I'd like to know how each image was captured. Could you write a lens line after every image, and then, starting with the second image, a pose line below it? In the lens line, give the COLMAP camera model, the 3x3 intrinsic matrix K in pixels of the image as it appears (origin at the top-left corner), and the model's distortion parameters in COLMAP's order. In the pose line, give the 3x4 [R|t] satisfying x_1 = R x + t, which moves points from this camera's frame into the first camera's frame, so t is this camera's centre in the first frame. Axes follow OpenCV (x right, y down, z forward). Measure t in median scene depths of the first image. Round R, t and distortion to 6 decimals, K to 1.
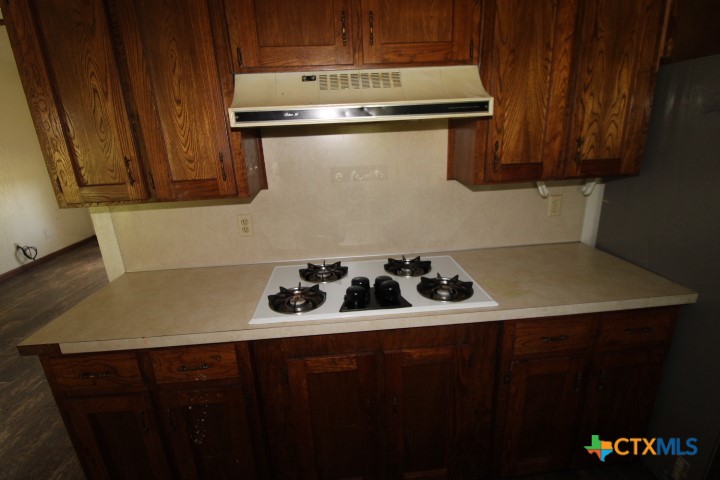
lens RADIAL K [[343.5, 0, 360.2], [0, 343.5, 237.3], [0, 0, 1]] dist [-0.002162, -0.010790]
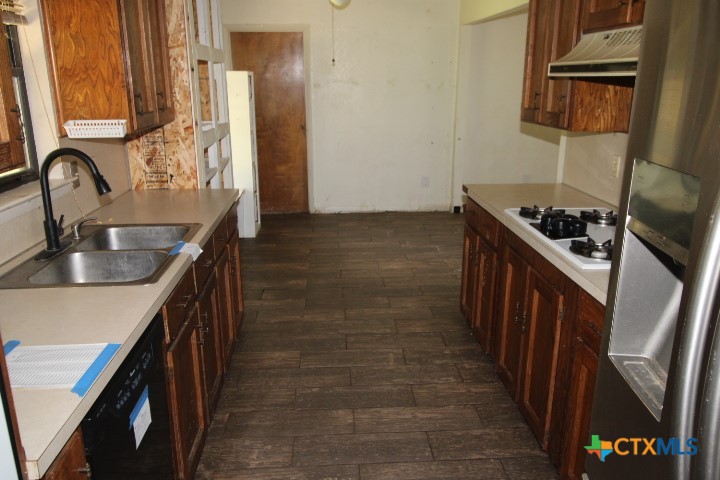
lens RADIAL K [[563.8, 0, 359.8], [0, 563.8, 238.8], [0, 0, 1]] dist [0.012859, -0.010800]
pose [[0.020625, 0.316540, -0.948355, 2.006718], [-0.302068, 0.906200, 0.295900, -0.169580], [0.953063, 0.280365, 0.114307, 0.189241]]
